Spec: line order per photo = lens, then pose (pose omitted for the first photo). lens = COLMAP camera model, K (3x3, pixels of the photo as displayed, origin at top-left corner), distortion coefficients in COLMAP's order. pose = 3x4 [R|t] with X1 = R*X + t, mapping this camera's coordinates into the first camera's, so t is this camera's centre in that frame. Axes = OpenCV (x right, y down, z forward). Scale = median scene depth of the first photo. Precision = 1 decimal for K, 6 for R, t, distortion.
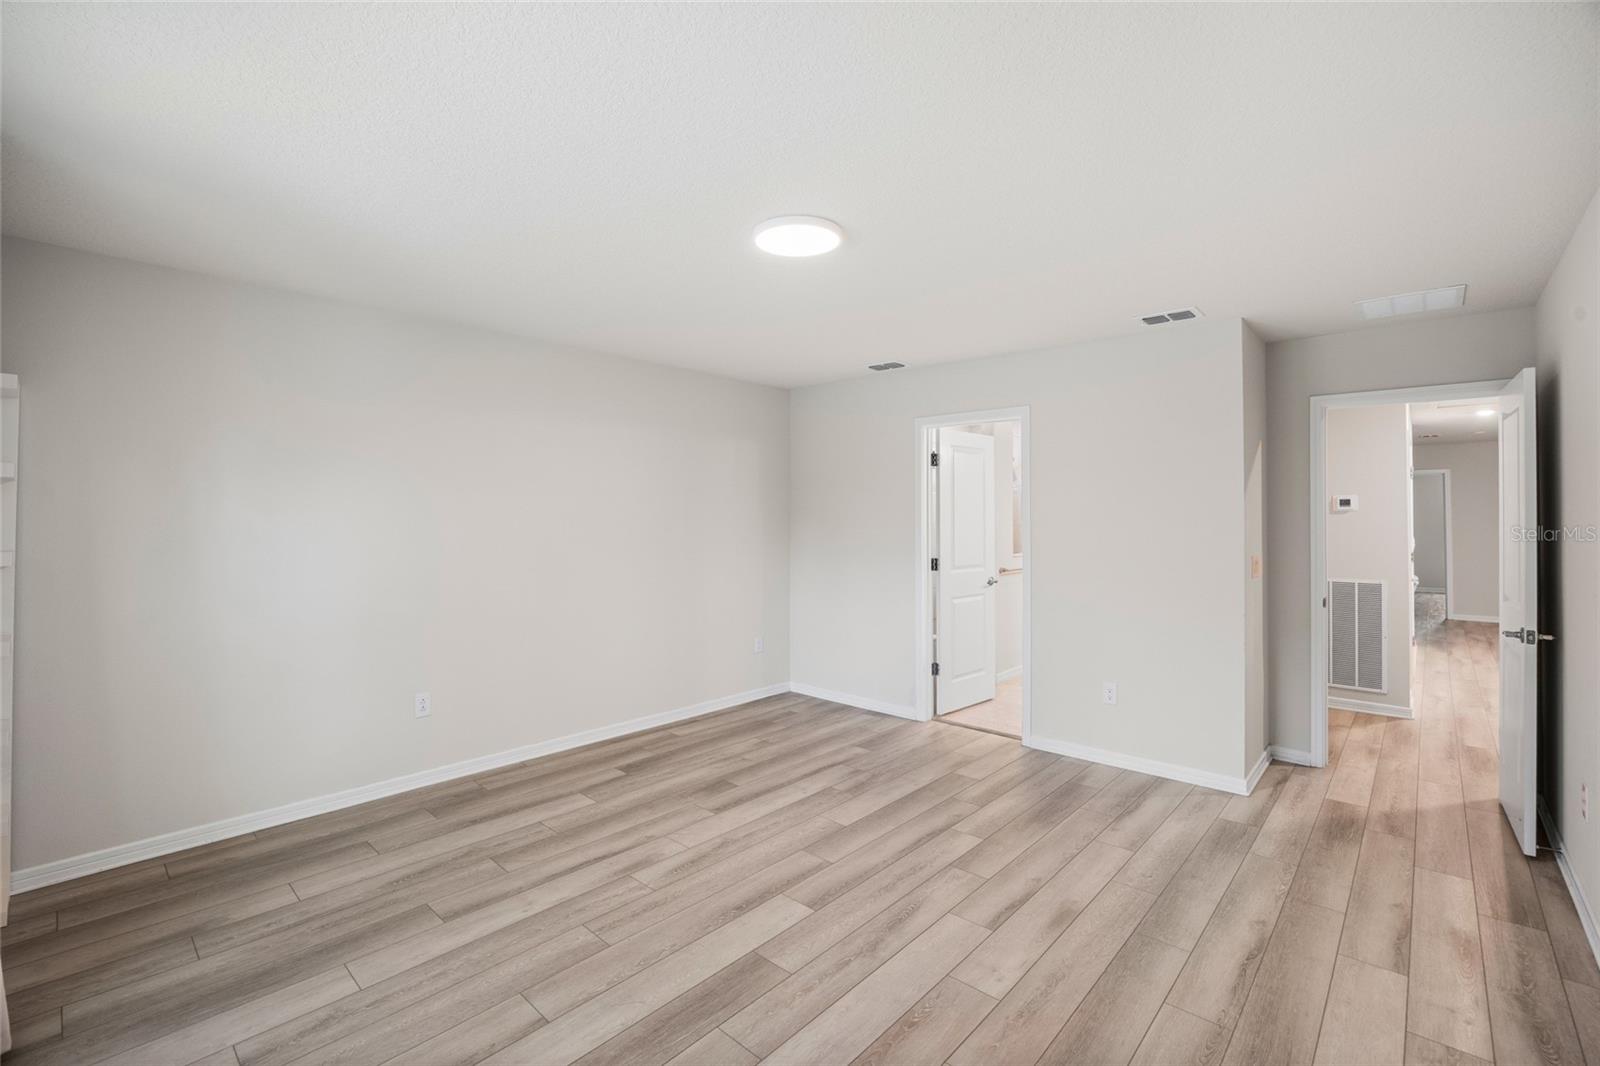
lens RADIAL K [[717.9, 0, 799.2], [0, 717.9, 525.4], [0, 0, 1]] dist [0.000113, -0.000155]
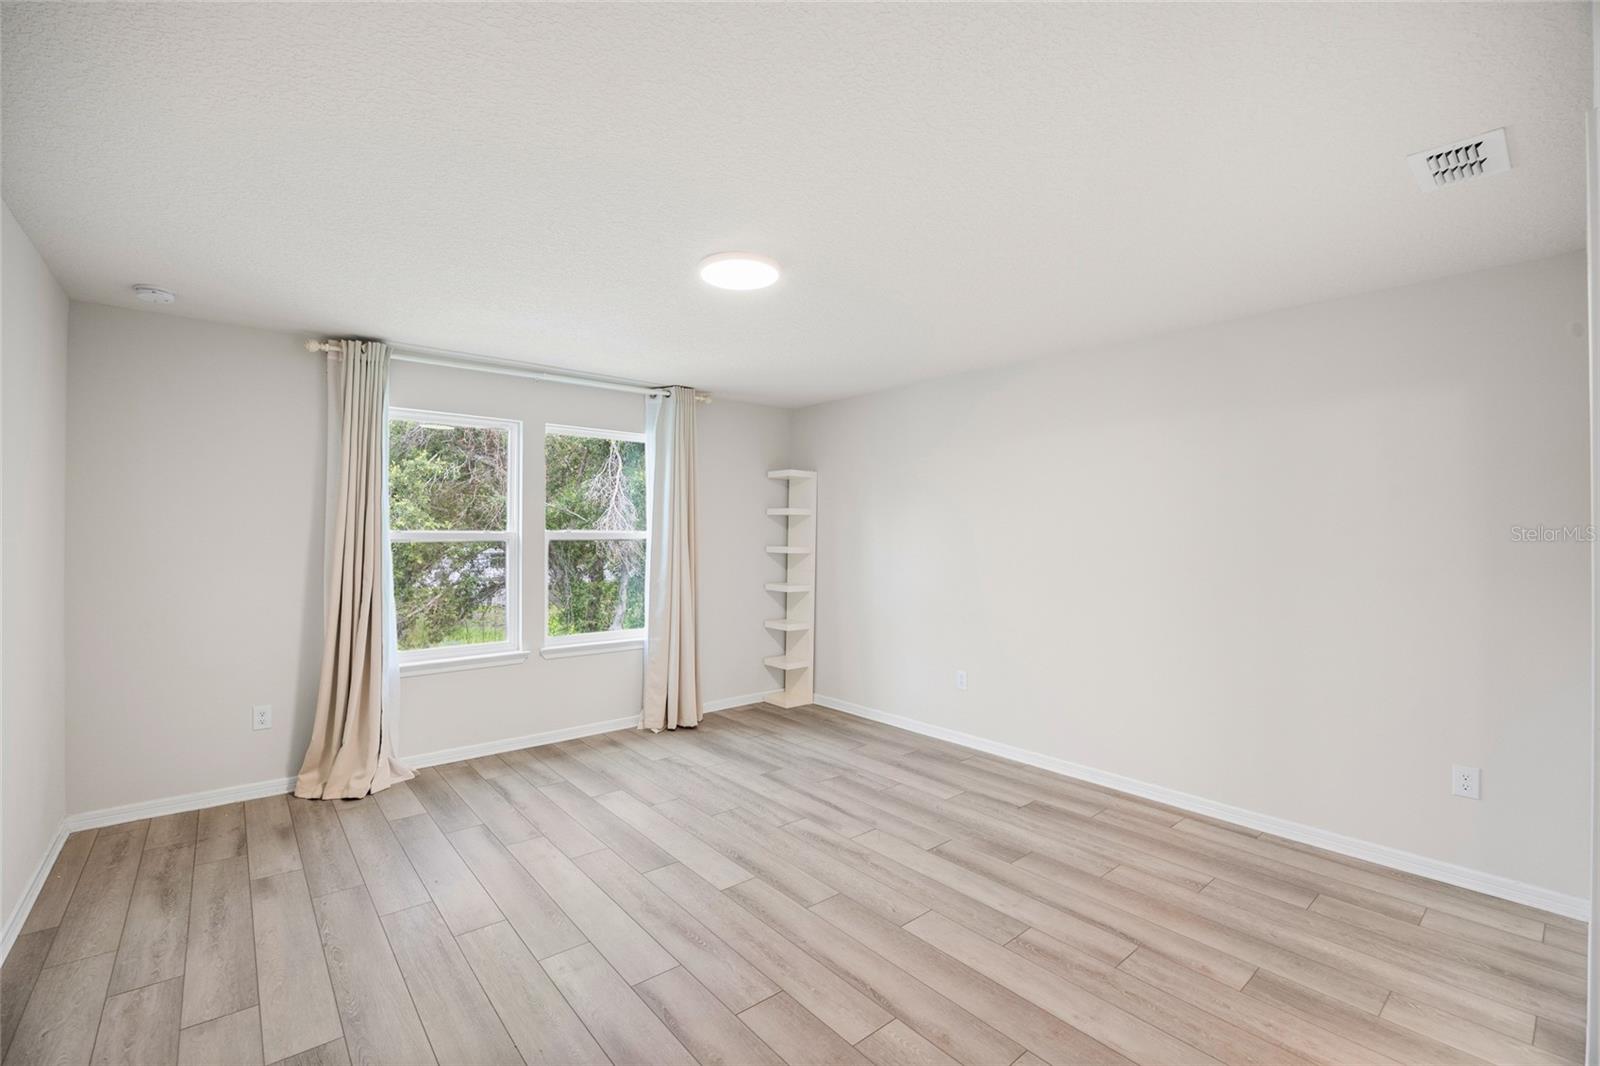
lens RADIAL K [[717.9, 0, 799.5], [0, 717.9, 533.1], [0, 0, 1]] dist [0.000113, -0.000155]
pose [[-0.168680, -0.009696, -0.985623, 0.818104], [-0.010174, 0.999915, -0.008095, 0.005572], [0.985618, 0.008663, -0.168765, 0.988197]]
